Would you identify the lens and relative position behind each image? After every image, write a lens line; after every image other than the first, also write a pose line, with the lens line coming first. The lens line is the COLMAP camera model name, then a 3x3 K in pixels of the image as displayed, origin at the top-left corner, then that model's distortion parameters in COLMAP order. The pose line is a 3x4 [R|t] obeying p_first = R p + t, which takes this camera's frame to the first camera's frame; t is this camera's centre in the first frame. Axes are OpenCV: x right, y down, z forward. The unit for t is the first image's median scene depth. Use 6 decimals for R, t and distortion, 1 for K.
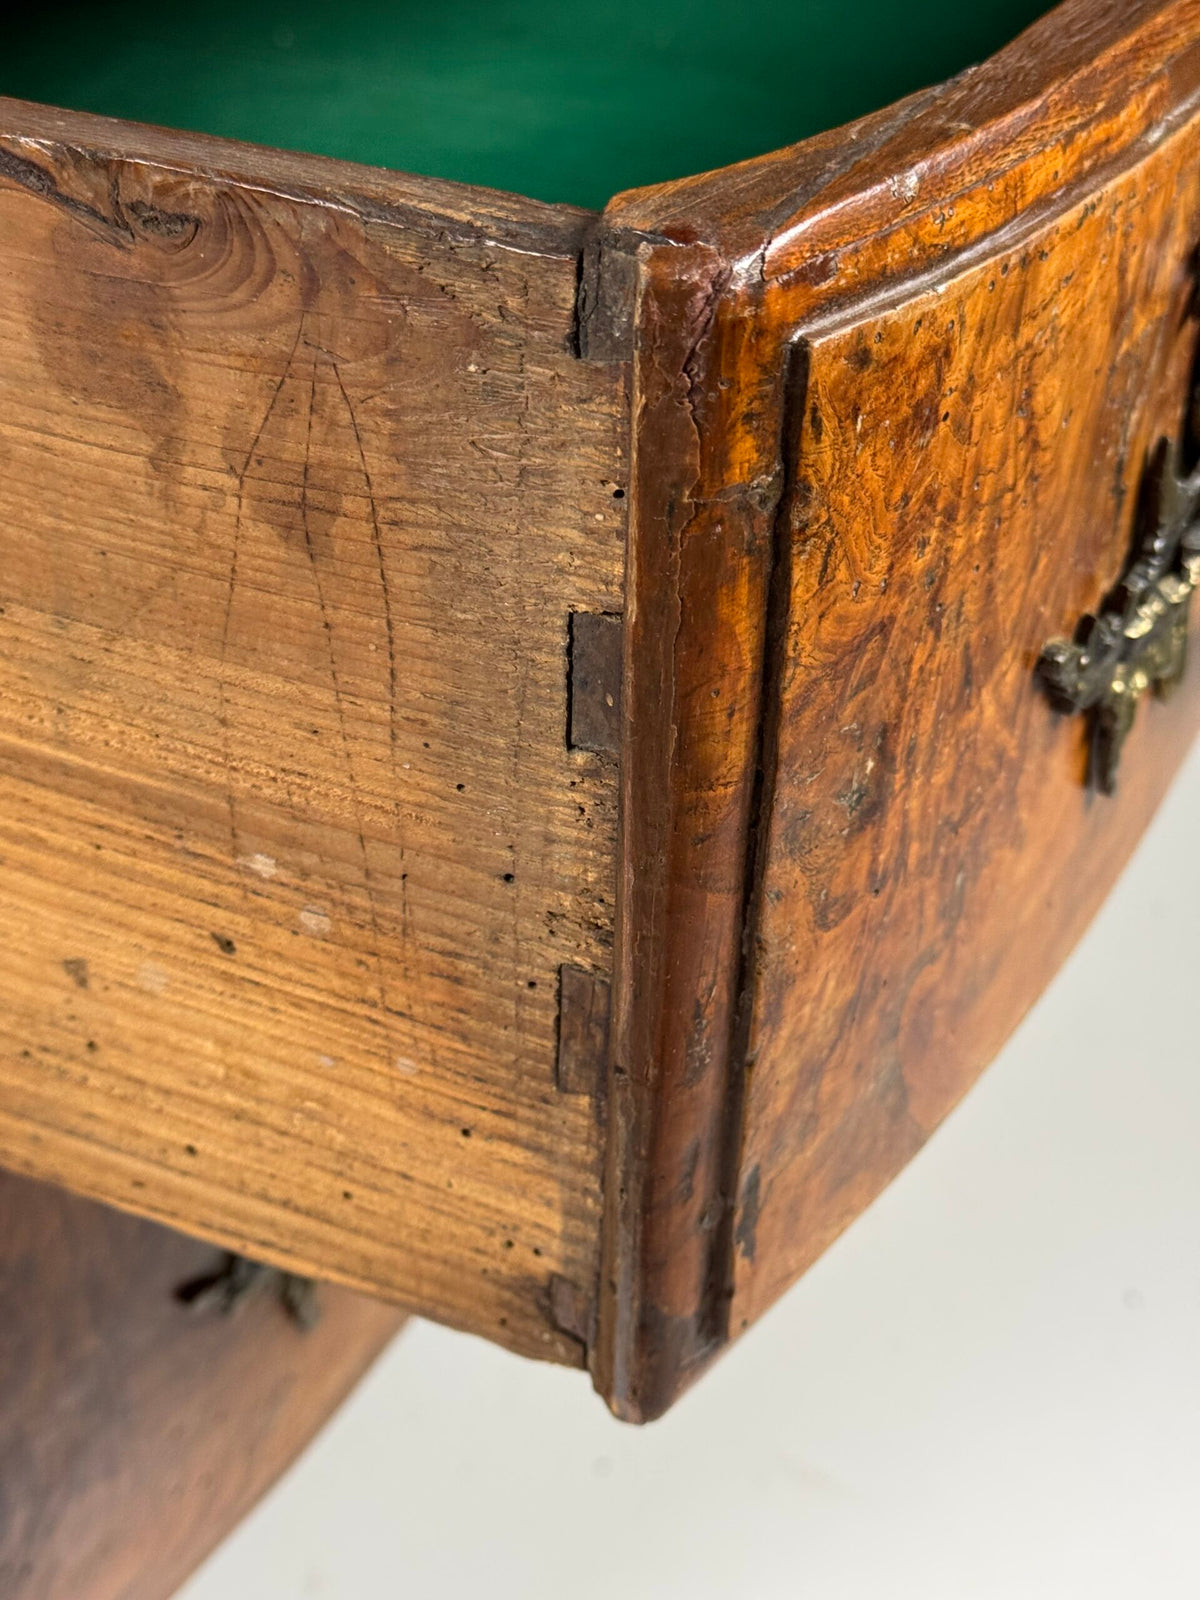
lens RADIAL K [[2310.2, 0, 610.9], [0, 2310.2, 819.7], [0, 0, 1]] dist [0.179560, -0.415160]
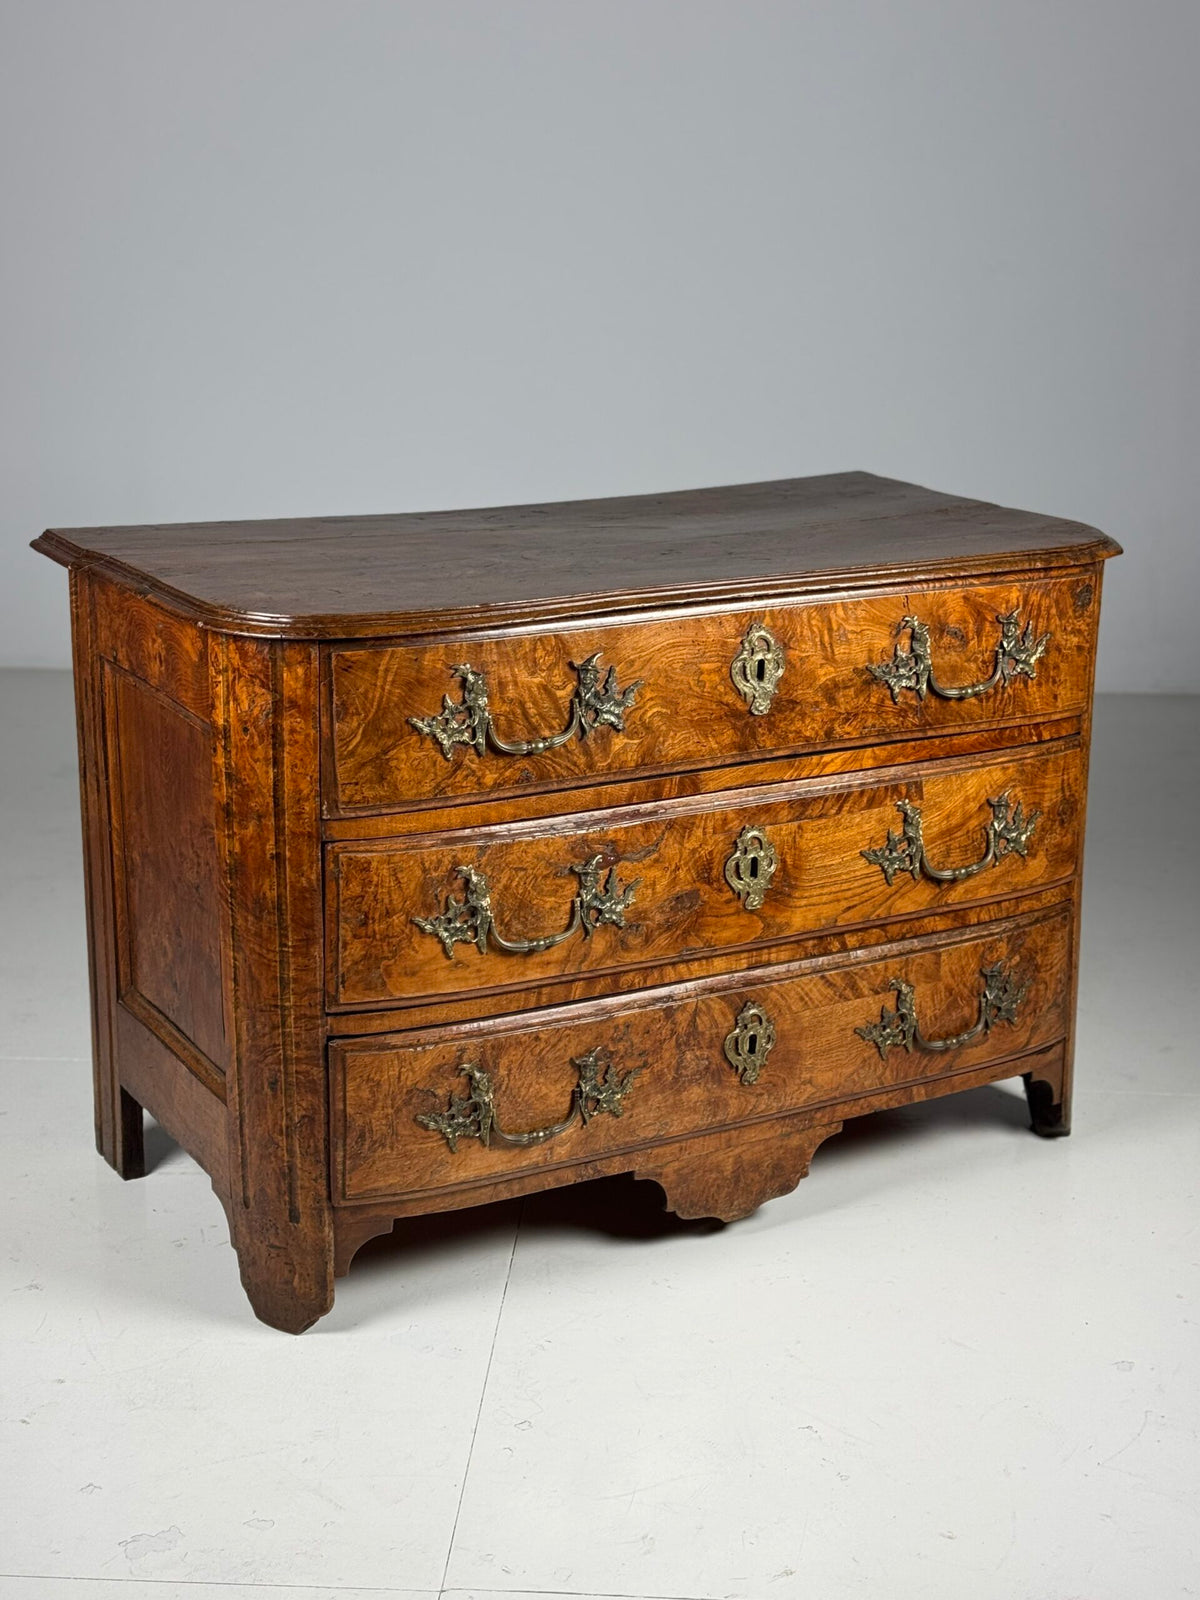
lens RADIAL K [[2338.4, 0, 600.0], [0, 2338.4, 800.0], [0, 0, 1]] dist [0.125518, -0.028721]
pose [[0.805472, 0.133215, -0.577468, 5.463181], [-0.317568, 0.919722, -0.230786, 1.226025], [0.500366, 0.369277, 0.783115, -5.065924]]
